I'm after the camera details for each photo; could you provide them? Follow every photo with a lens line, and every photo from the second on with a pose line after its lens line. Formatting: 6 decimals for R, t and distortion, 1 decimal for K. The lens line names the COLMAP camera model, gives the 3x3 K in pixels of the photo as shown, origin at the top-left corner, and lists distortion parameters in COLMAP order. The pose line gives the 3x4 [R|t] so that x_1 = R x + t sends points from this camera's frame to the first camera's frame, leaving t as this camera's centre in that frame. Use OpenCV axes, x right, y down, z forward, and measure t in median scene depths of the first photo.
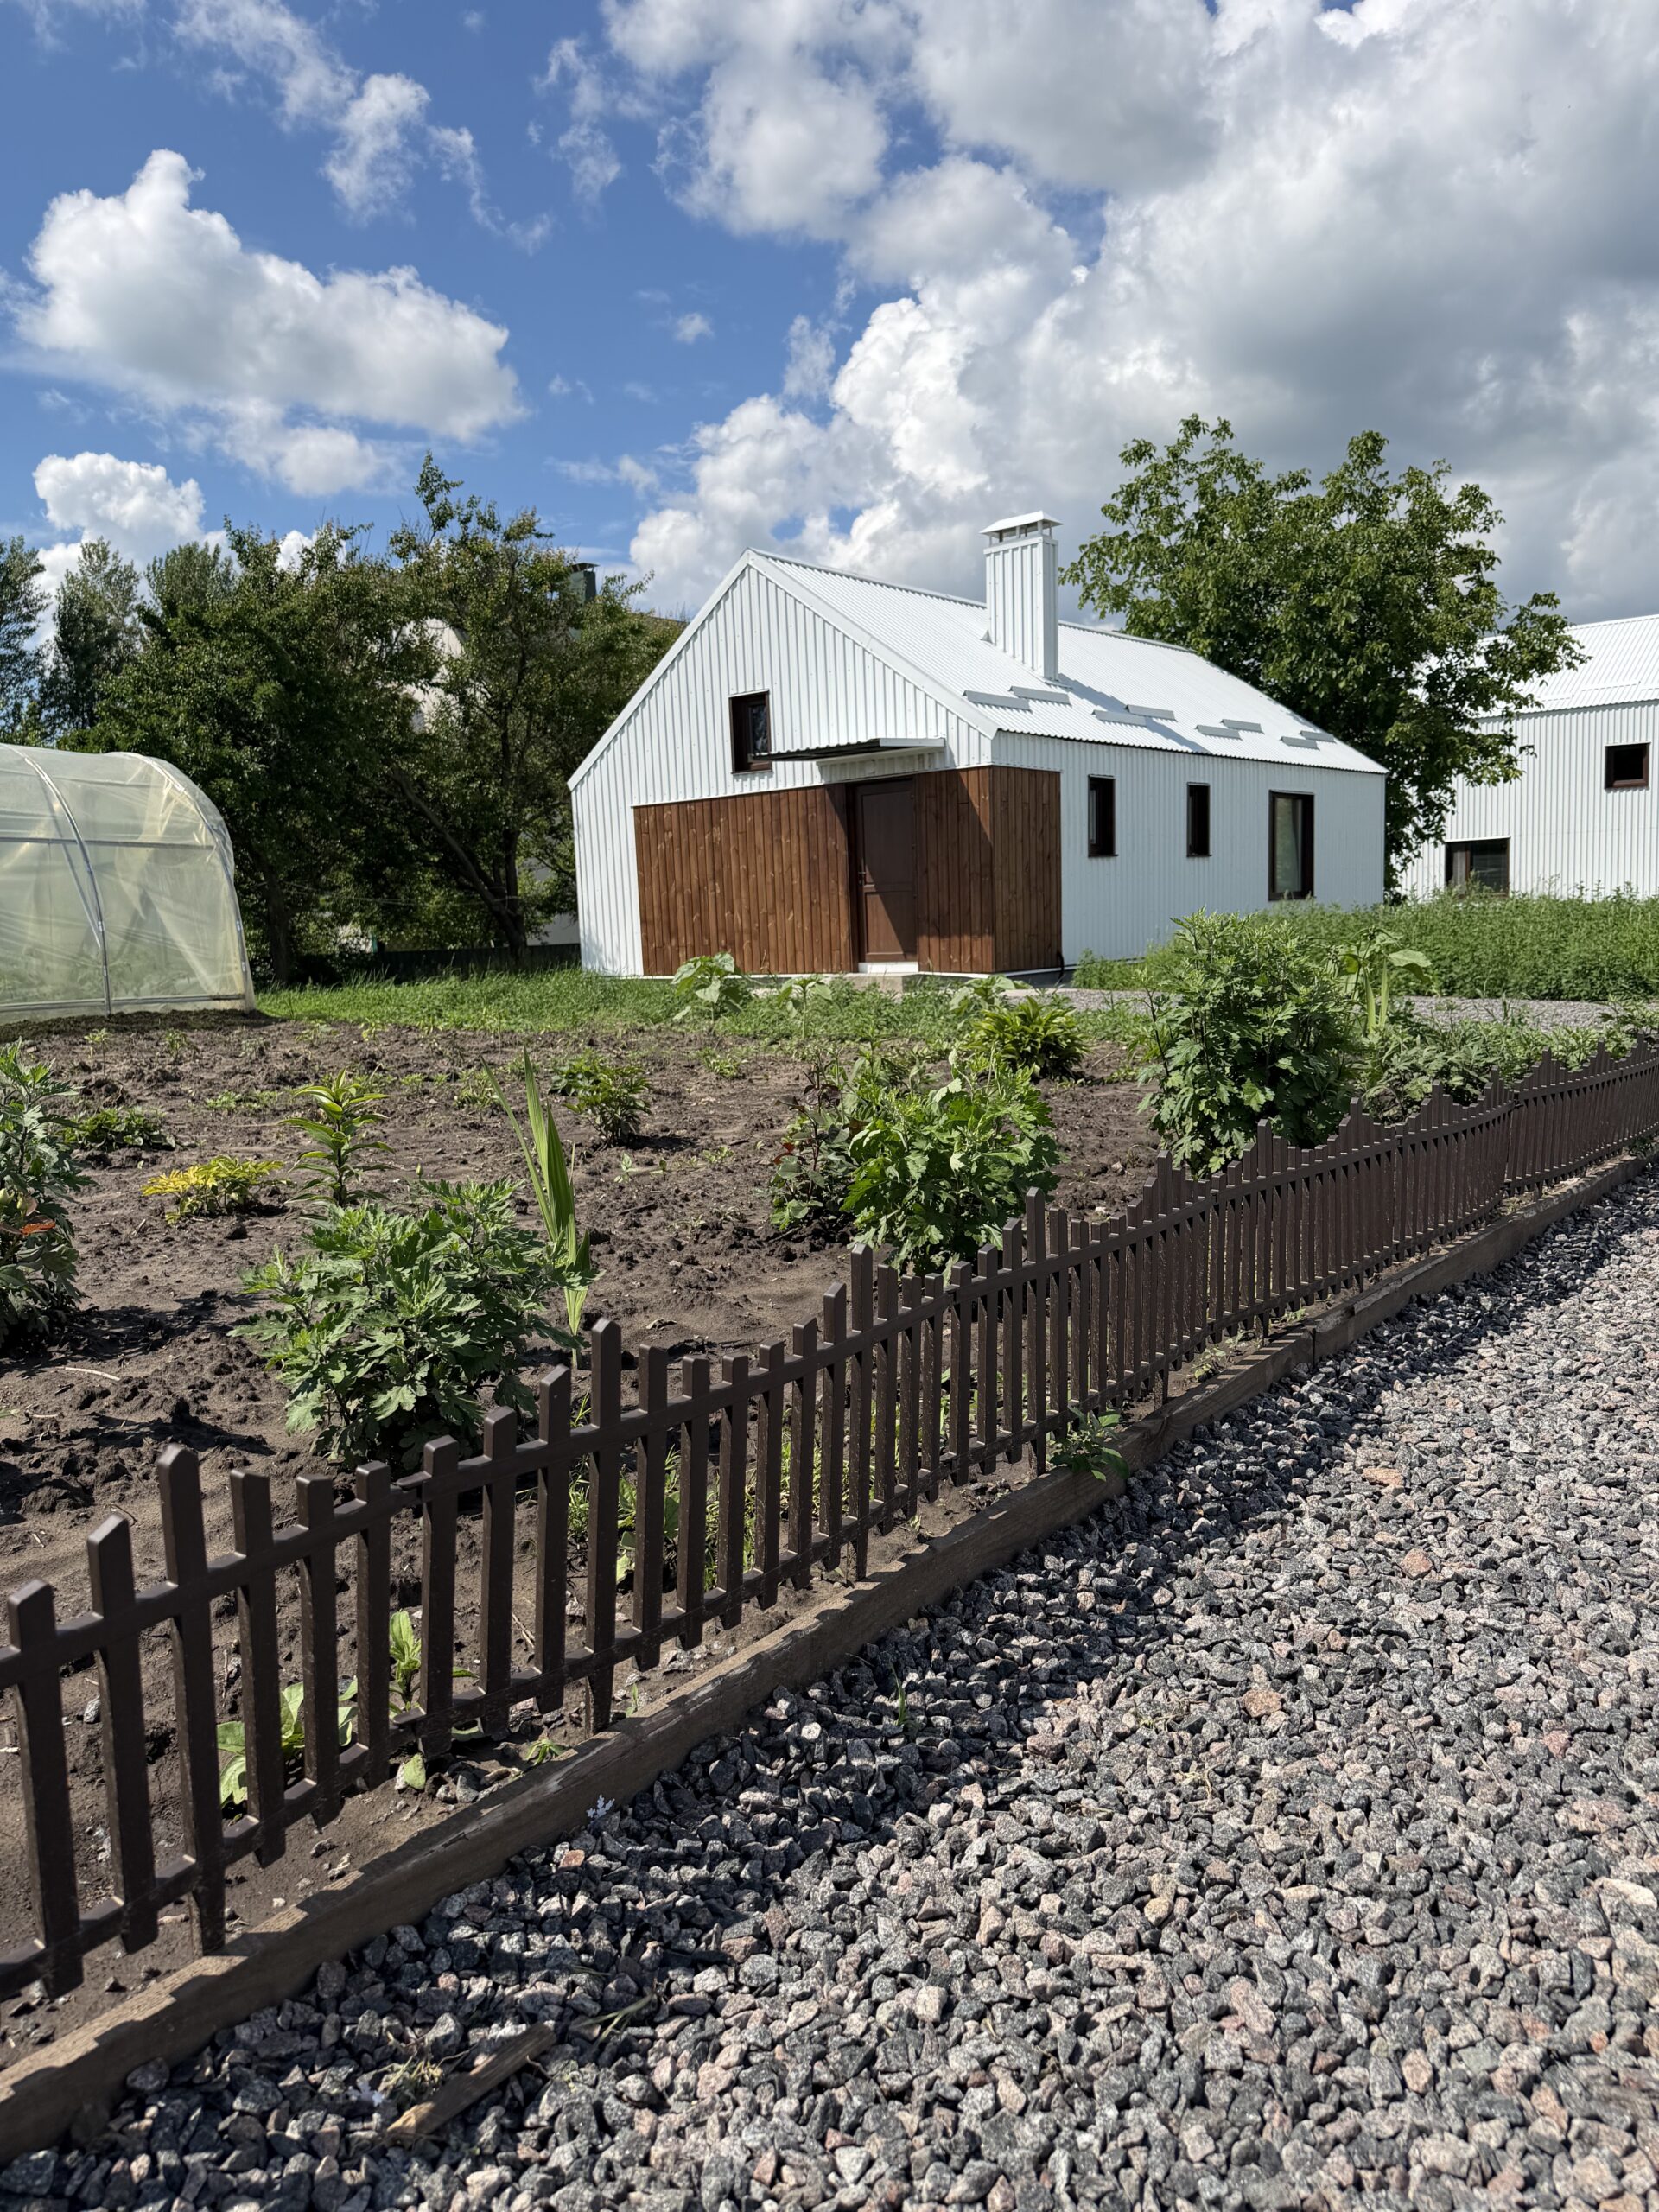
lens RADIAL K [[1521.8, 0, 829.5], [0, 1521.8, 1106.0], [0, 0, 1]] dist [0.067647, -0.164407]
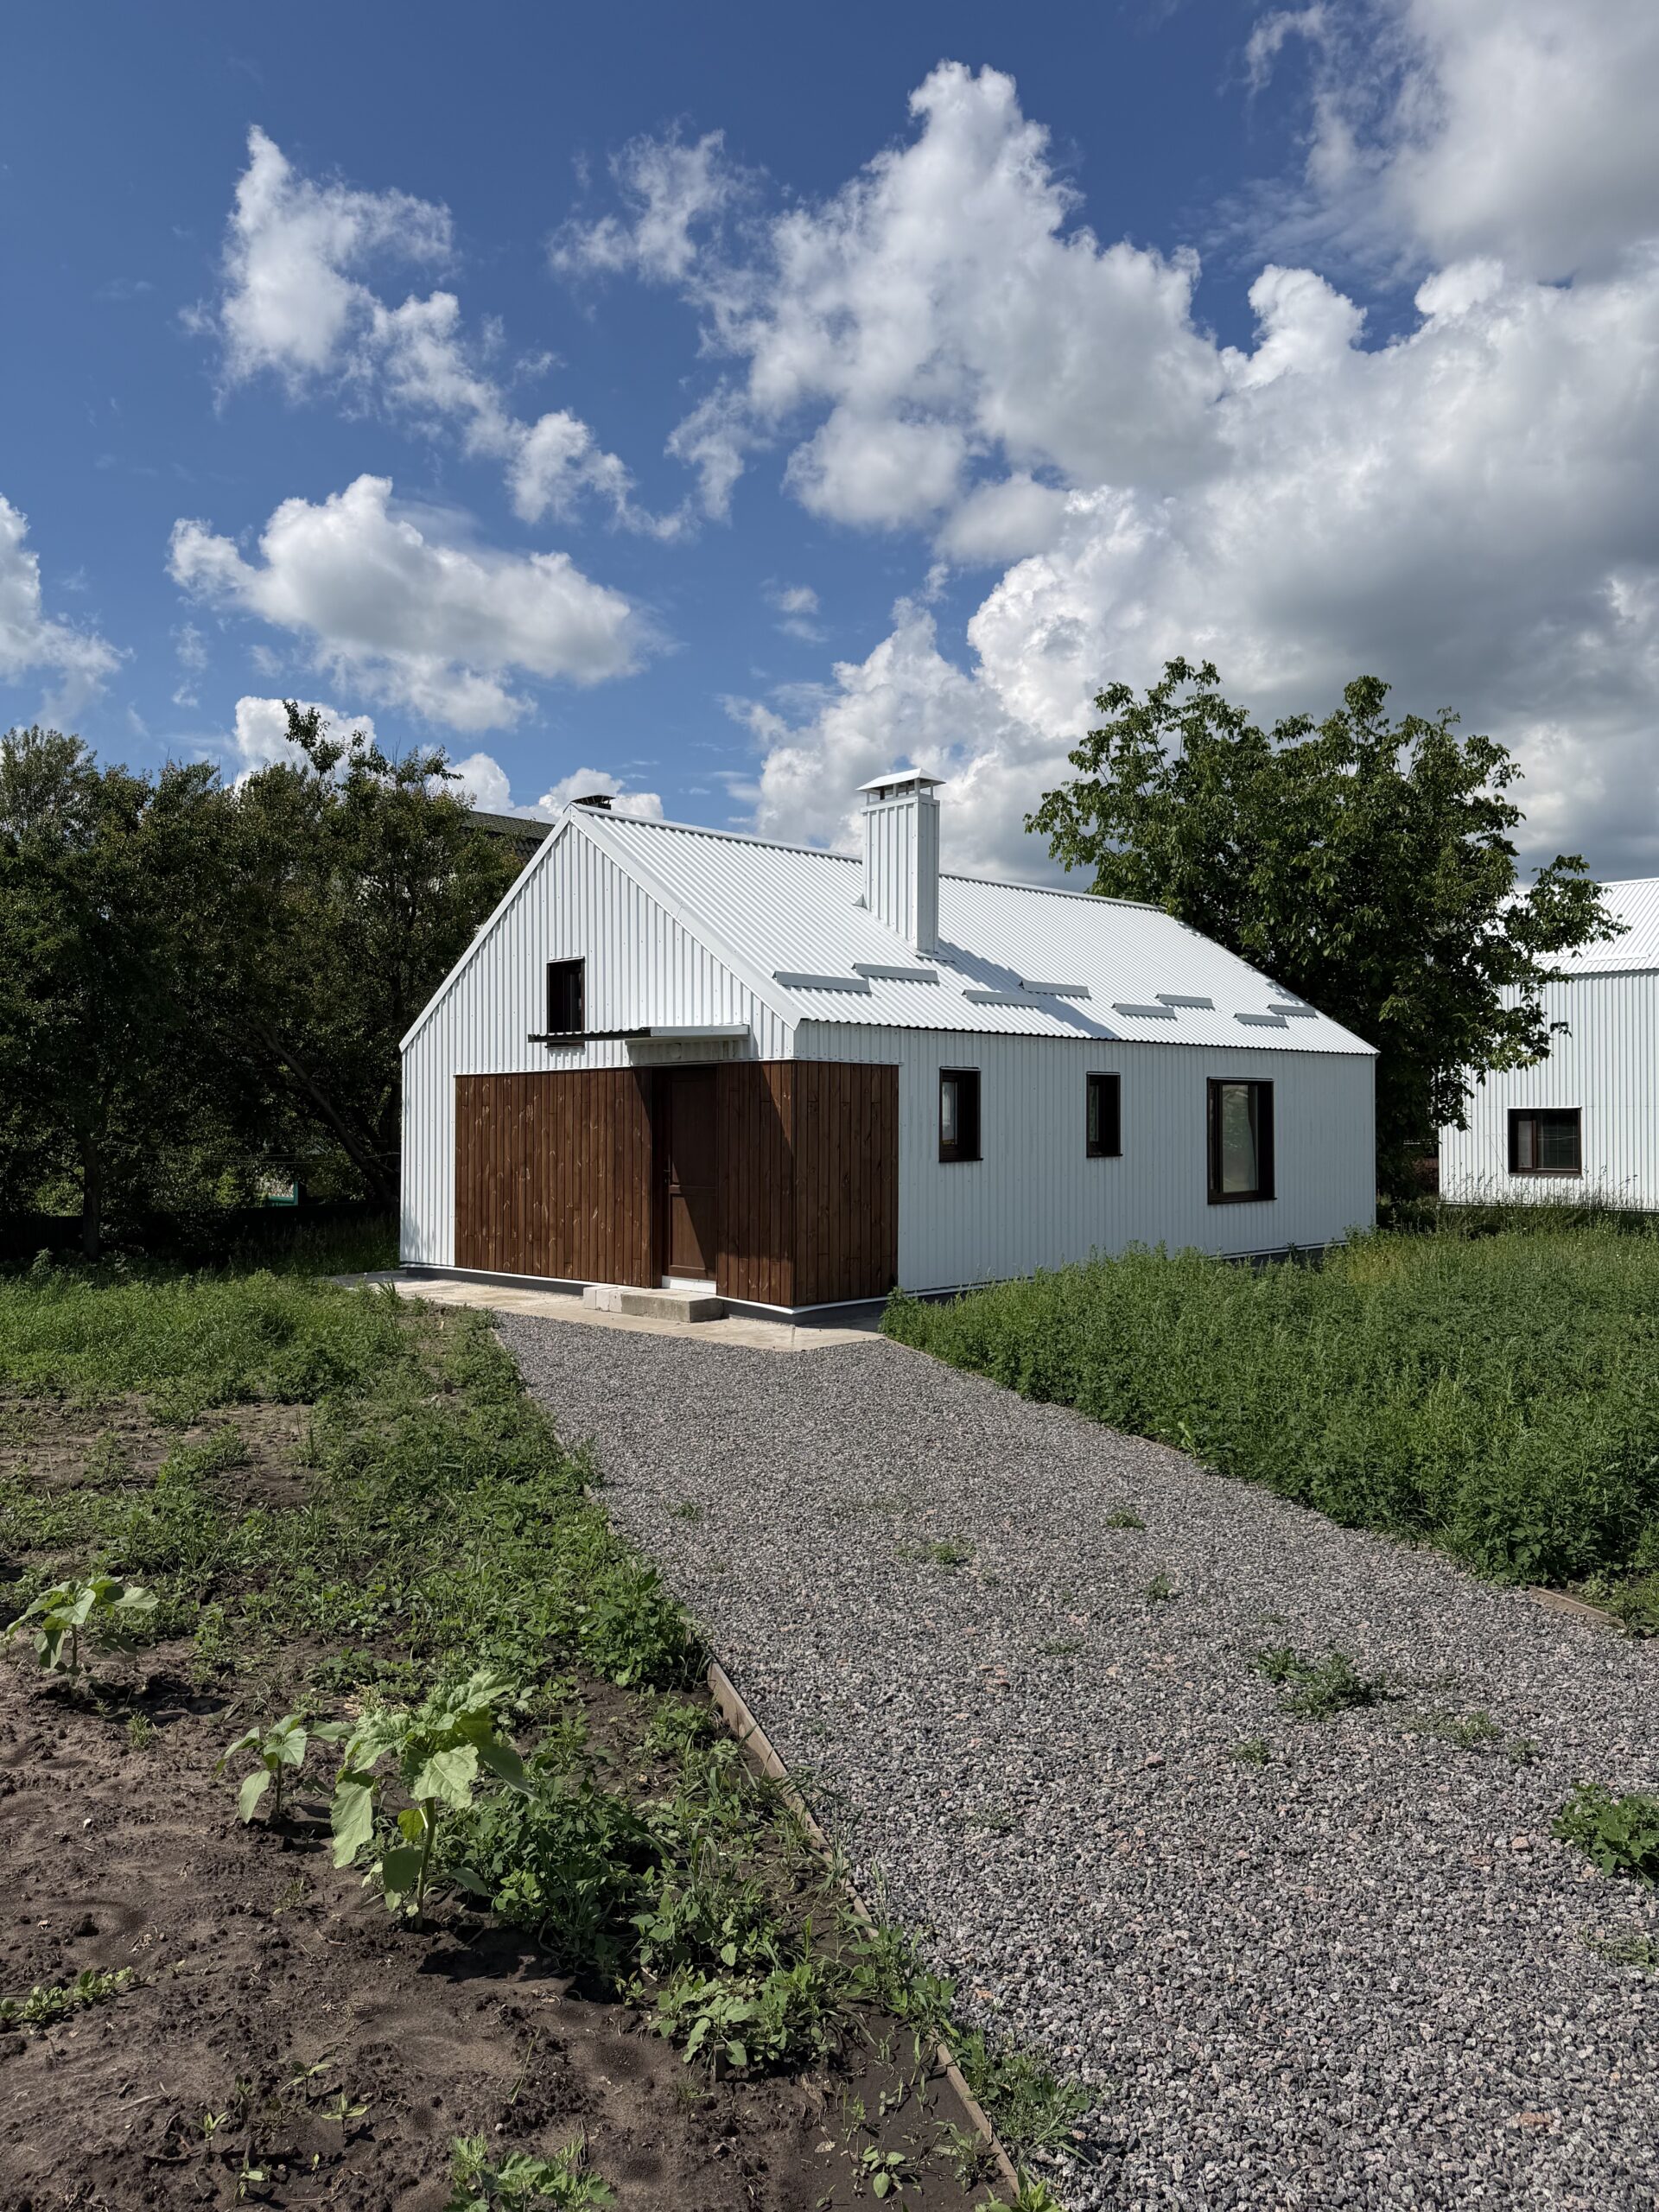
lens RADIAL K [[1521.8, 0, 829.5], [0, 1521.8, 1106.0], [0, 0, 1]] dist [0.067647, -0.164407]
pose [[0.994732, 0.039409, -0.094637, 0.143086], [-0.051262, 0.990669, -0.126281, -0.064588], [0.088777, 0.130466, 0.987470, 0.121272]]
